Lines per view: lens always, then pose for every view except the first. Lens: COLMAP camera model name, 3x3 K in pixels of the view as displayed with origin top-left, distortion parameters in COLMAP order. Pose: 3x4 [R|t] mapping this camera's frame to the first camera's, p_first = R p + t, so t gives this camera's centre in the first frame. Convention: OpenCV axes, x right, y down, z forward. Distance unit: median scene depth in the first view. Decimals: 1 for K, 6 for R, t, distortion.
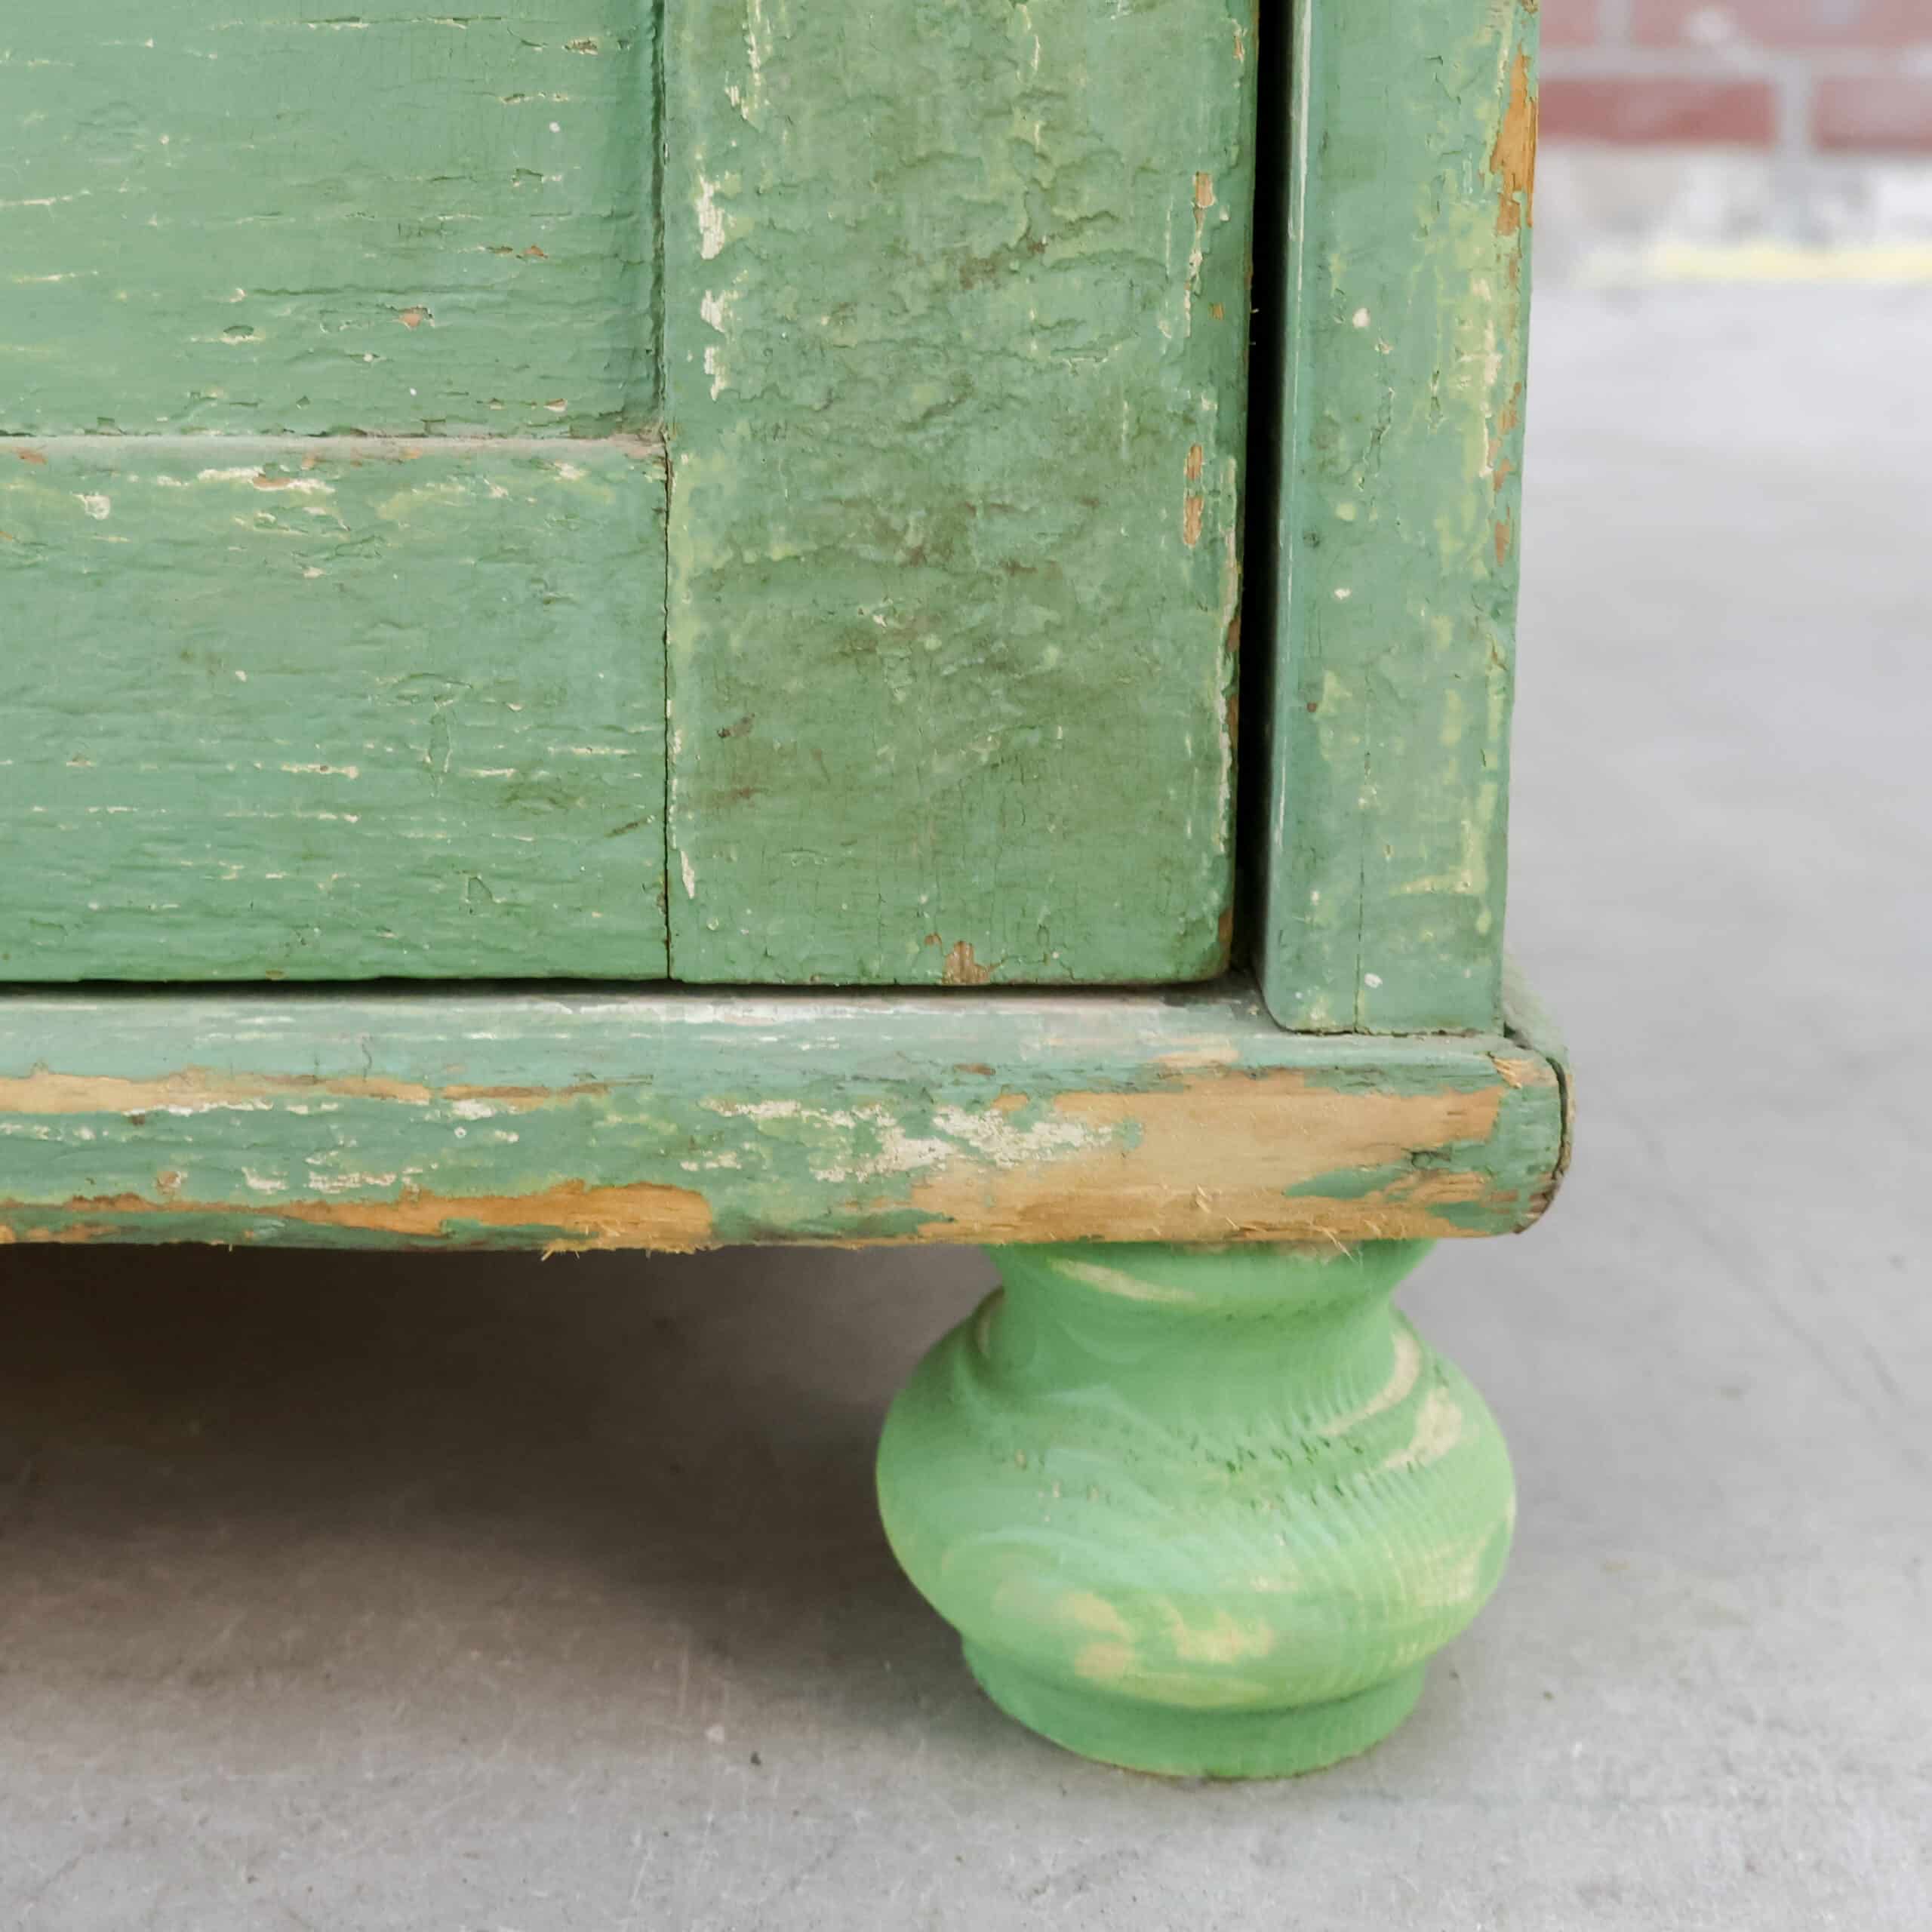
lens RADIAL K [[3458.4, 0, 938.9], [0, 3458.4, 1004.8], [0, 0, 1]] dist [0.000953, 0.031949]
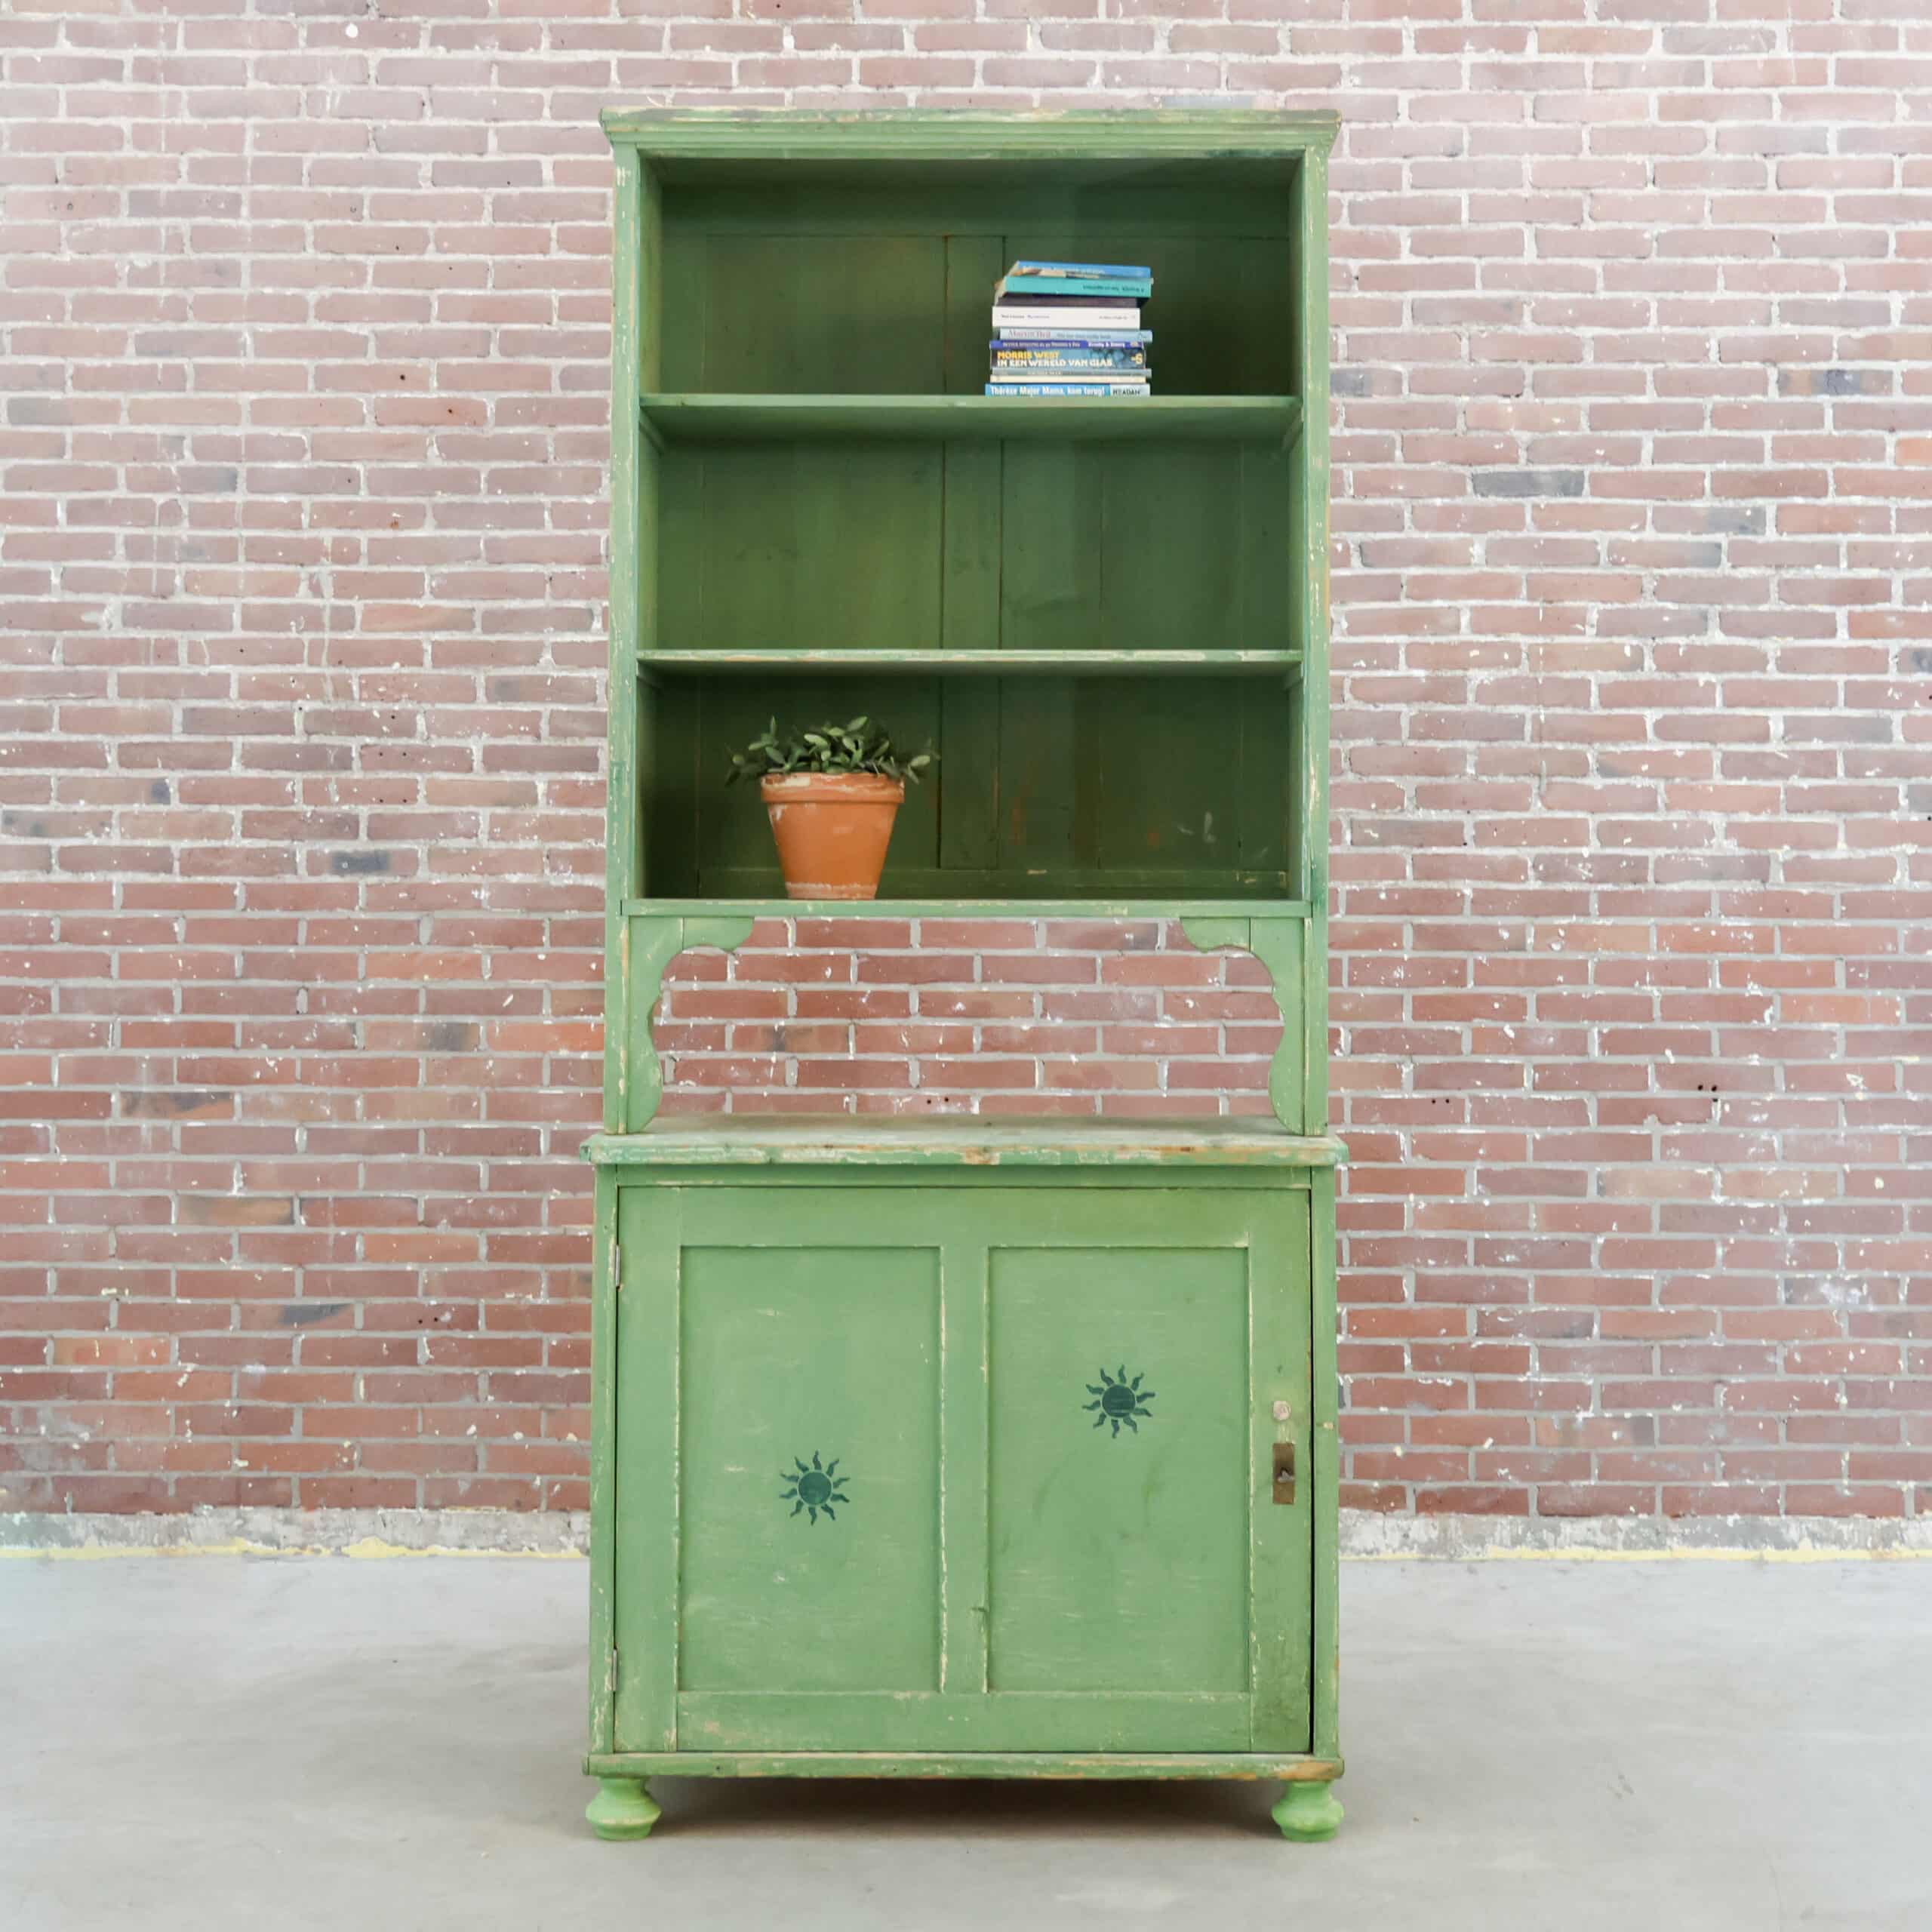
lens RADIAL K [[3353.2, 0, 842.2], [0, 3353.2, 882.5], [0, 0, 1]] dist [0.008556, 0.004937]
pose [[0.995503, -0.012559, -0.093895, -0.303682], [-0.016614, 0.952663, -0.303575, 0.544660], [0.093263, 0.303769, 0.948170, -8.707850]]
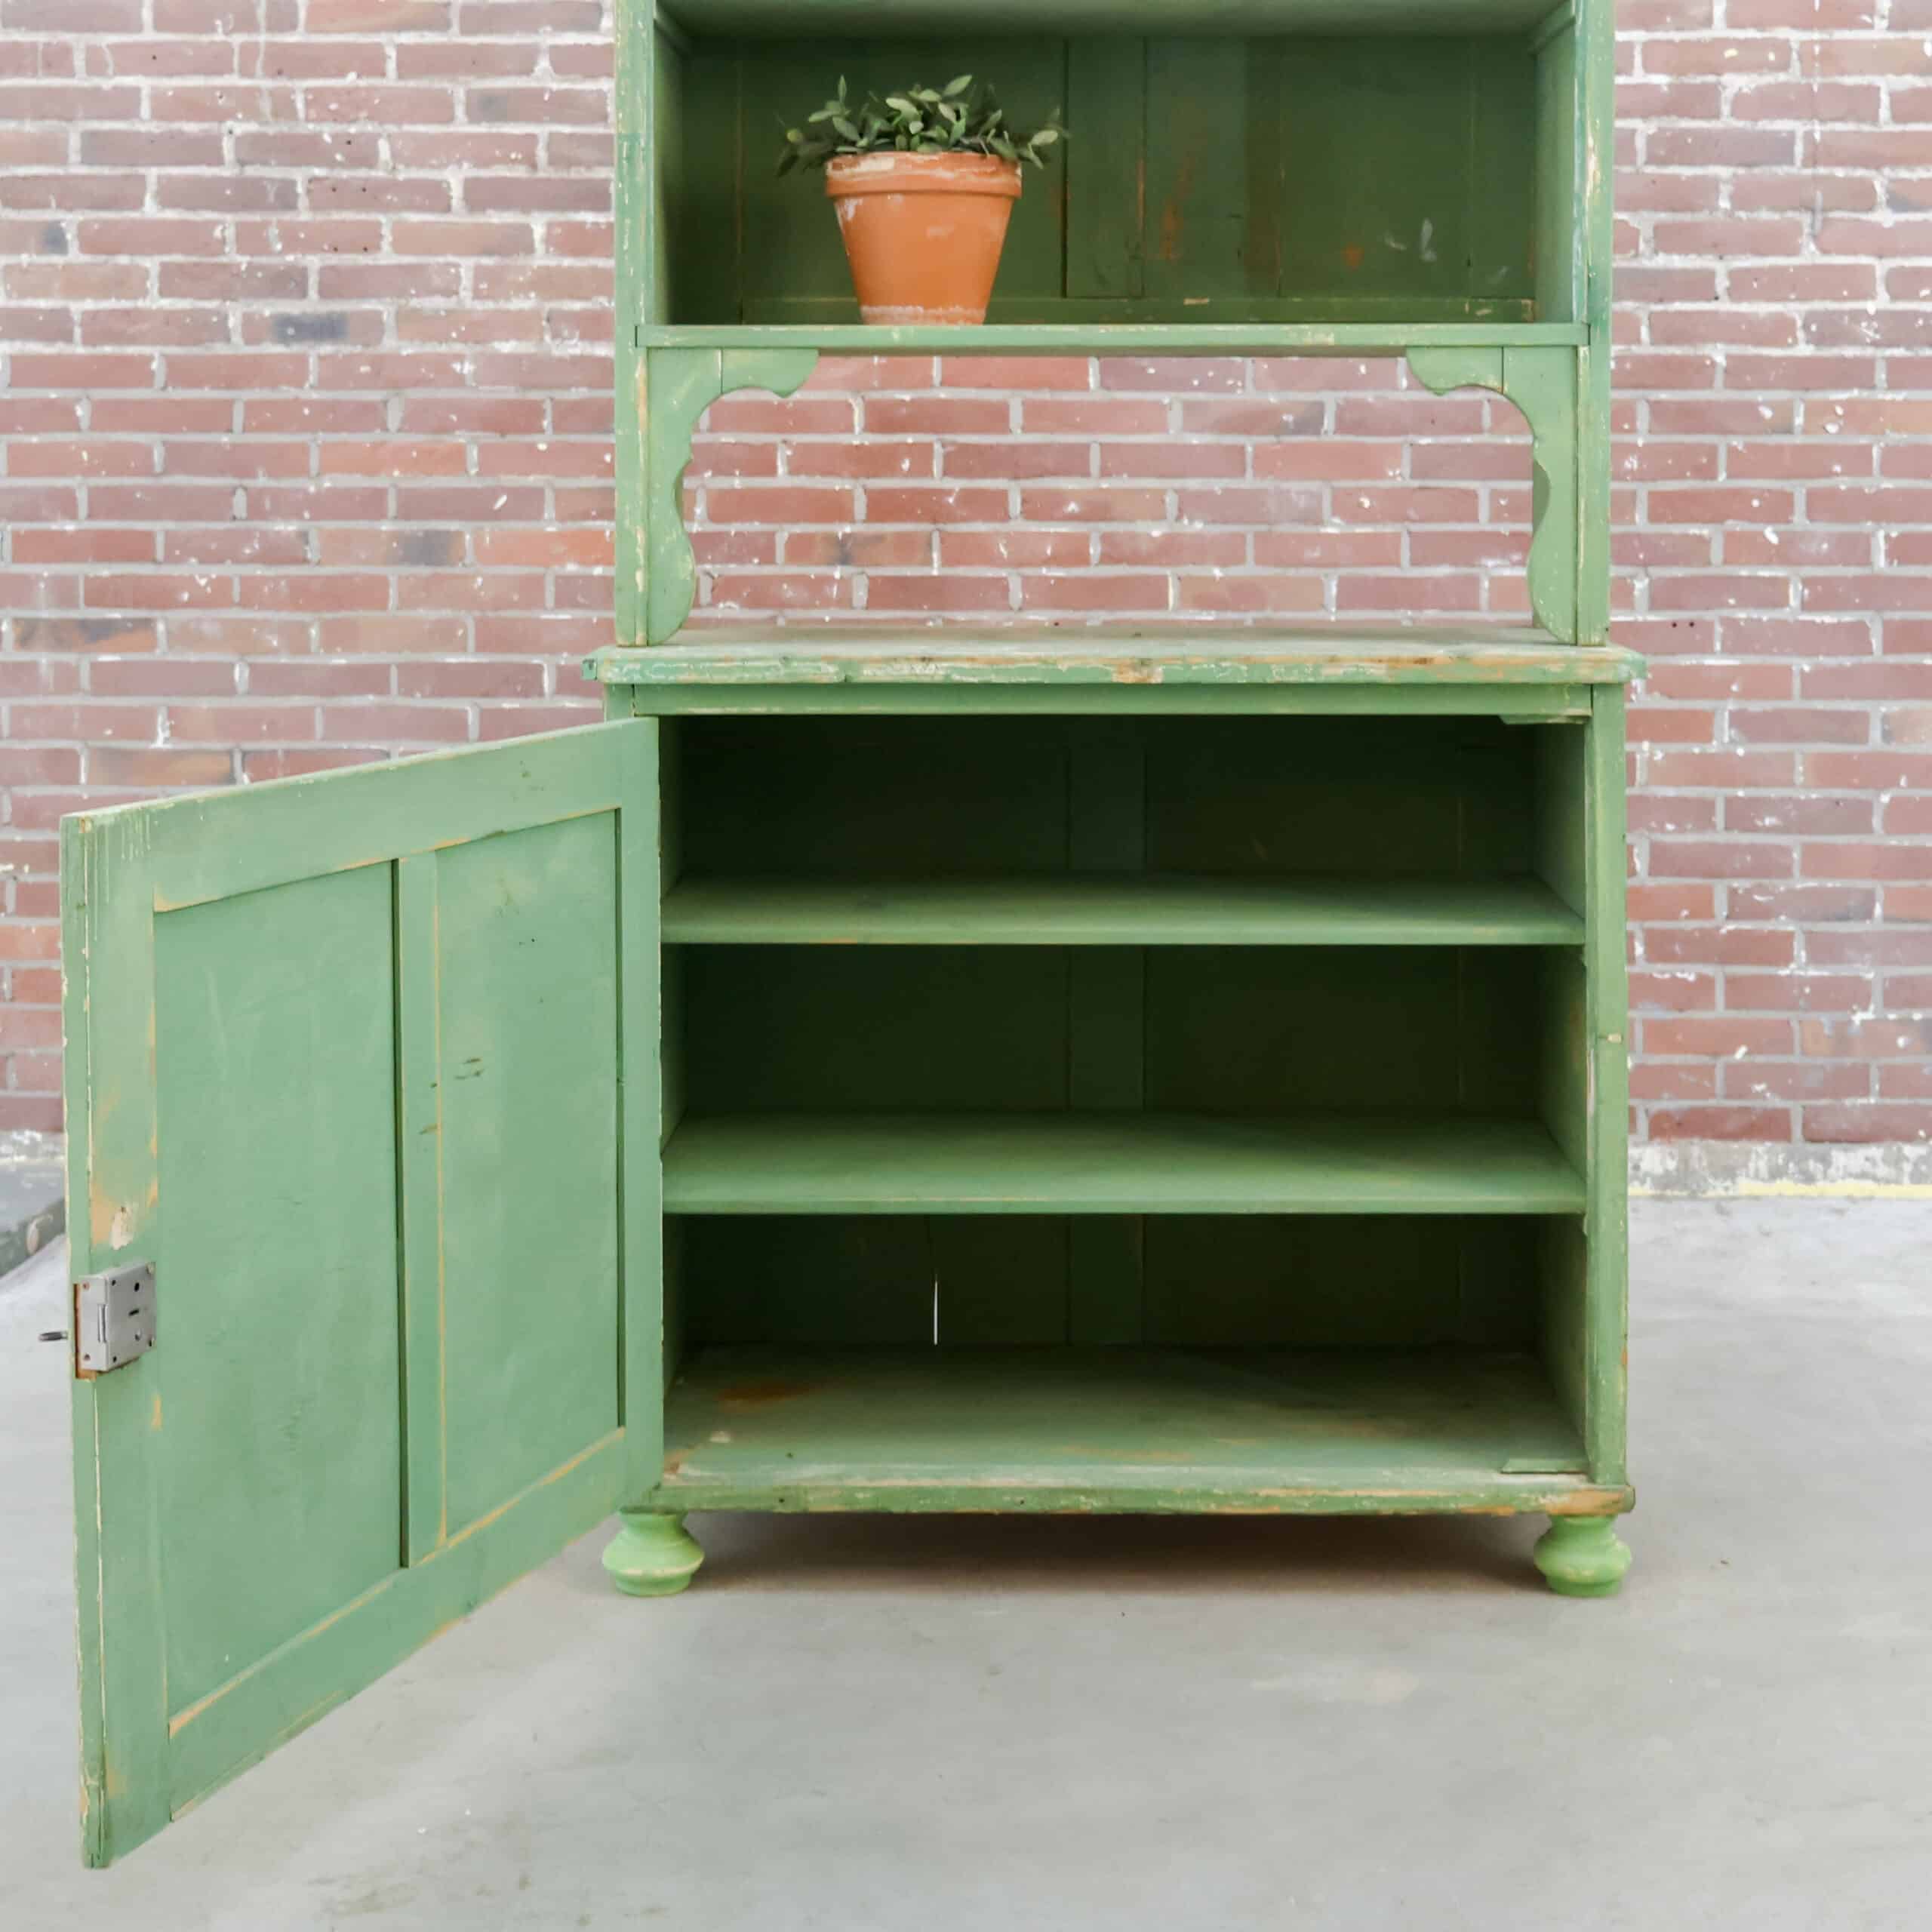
lens RADIAL K [[3458.4, 0, 938.9], [0, 3458.4, 1004.8], [0, 0, 1]] dist [0.000953, 0.031949]
pose [[0.996817, -0.000498, -0.079723, -0.672363], [-0.011589, 0.988455, -0.151074, 0.122286], [0.078878, 0.151517, 0.985302, -6.218150]]
